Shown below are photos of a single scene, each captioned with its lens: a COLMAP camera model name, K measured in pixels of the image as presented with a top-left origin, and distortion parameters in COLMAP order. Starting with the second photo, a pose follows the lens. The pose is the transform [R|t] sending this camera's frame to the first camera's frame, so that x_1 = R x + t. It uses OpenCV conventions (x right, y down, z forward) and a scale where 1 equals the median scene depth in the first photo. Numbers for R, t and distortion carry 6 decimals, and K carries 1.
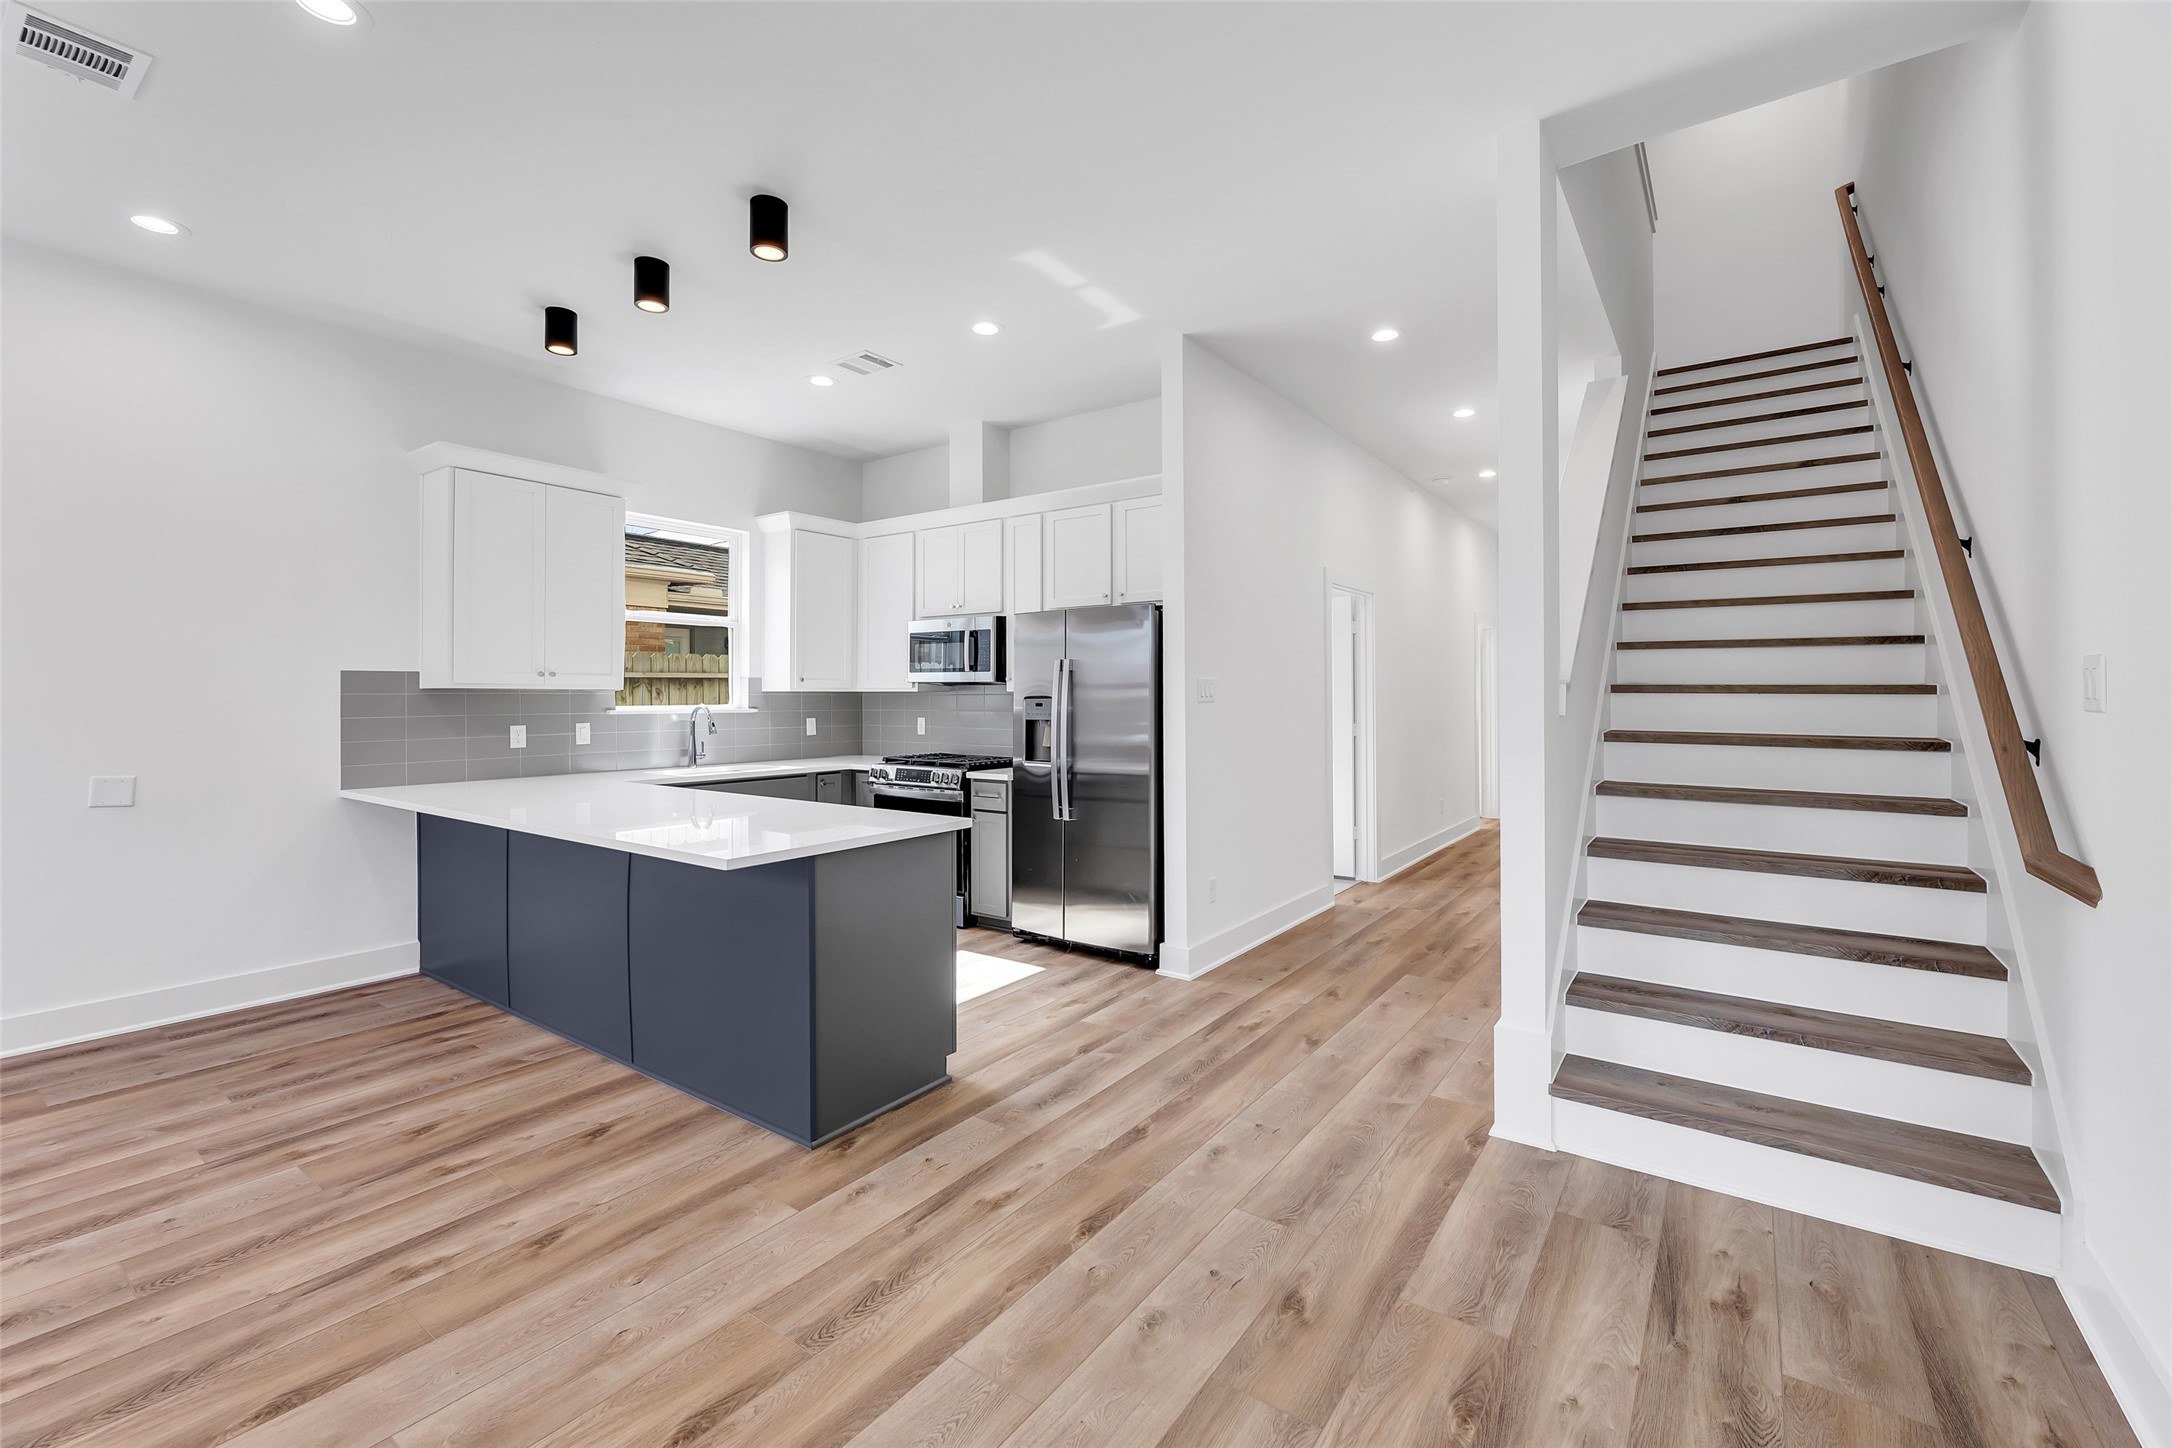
lens RADIAL K [[877.8, 0, 1103.9], [0, 877.8, 694.8], [0, 0, 1]] dist [-0.019827, -0.000248]
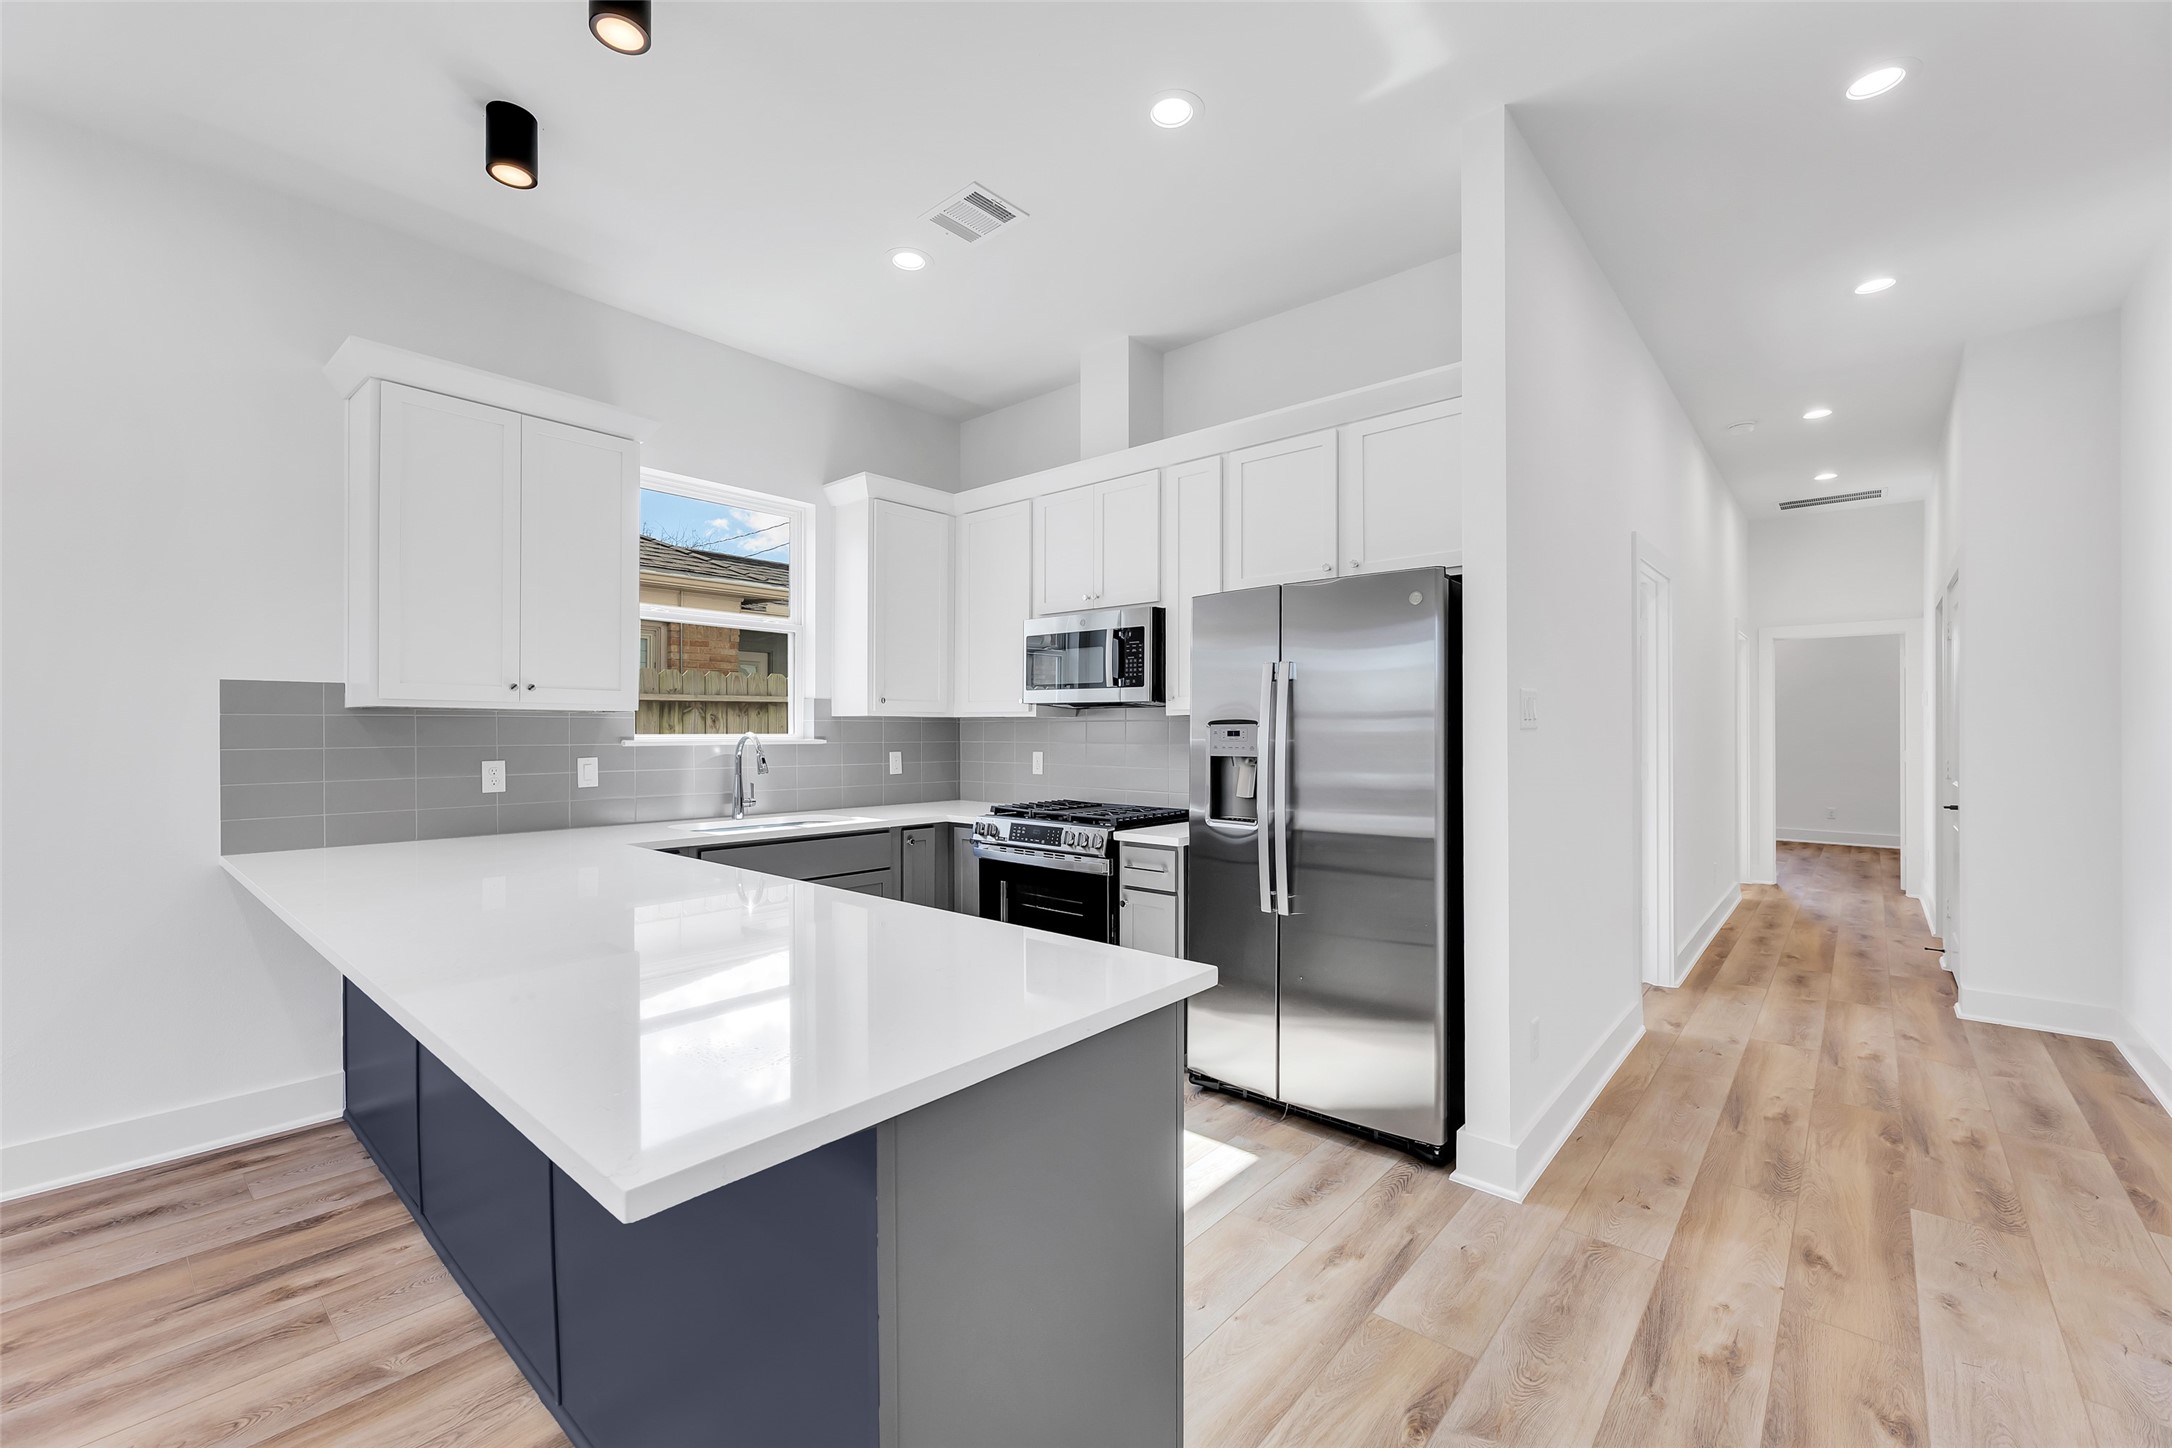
lens RADIAL K [[877.8, 0, 1087.5], [0, 877.8, 732.7], [0, 0, 1]] dist [-0.019827, -0.000248]
pose [[0.993876, 0.001796, -0.110488, -0.106203], [-0.001250, 0.999987, 0.005014, 0.007551], [0.110495, -0.004846, 0.993865, 0.329879]]
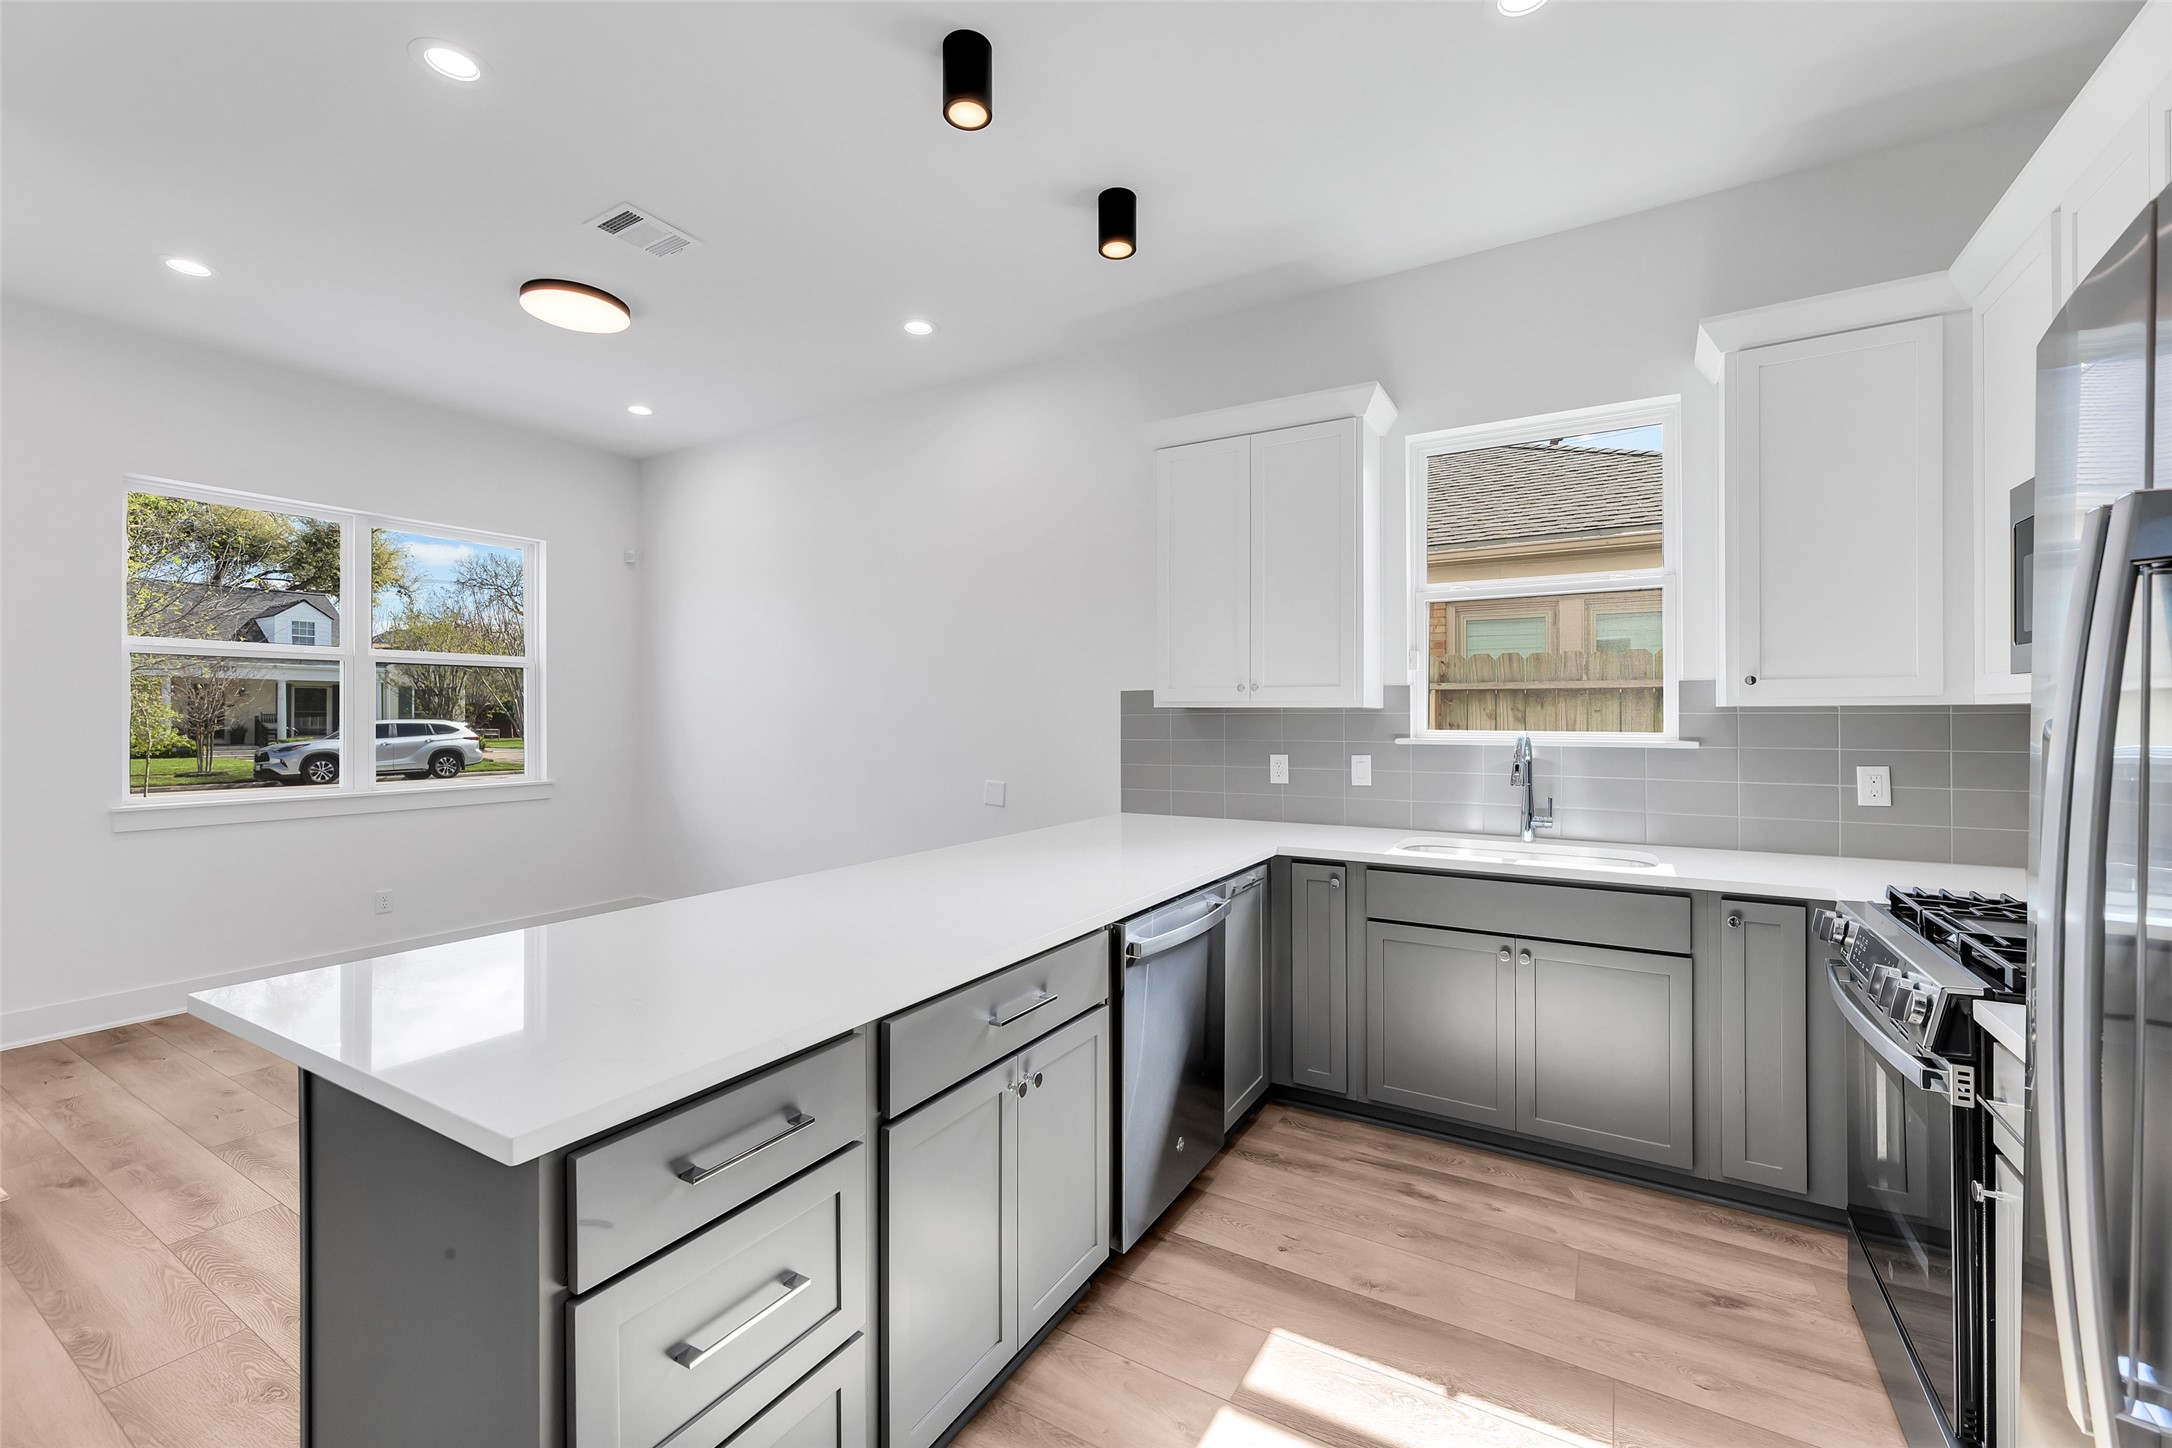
lens RADIAL K [[877.8, 0, 1091.8], [0, 877.8, 727.5], [0, 0, 1]] dist [-0.019827, -0.000248]
pose [[0.100811, 0.000532, -0.994905, 0.082975], [-0.003312, 0.999994, 0.000199, 0.010691], [0.994900, 0.003275, 0.100812, 0.719688]]
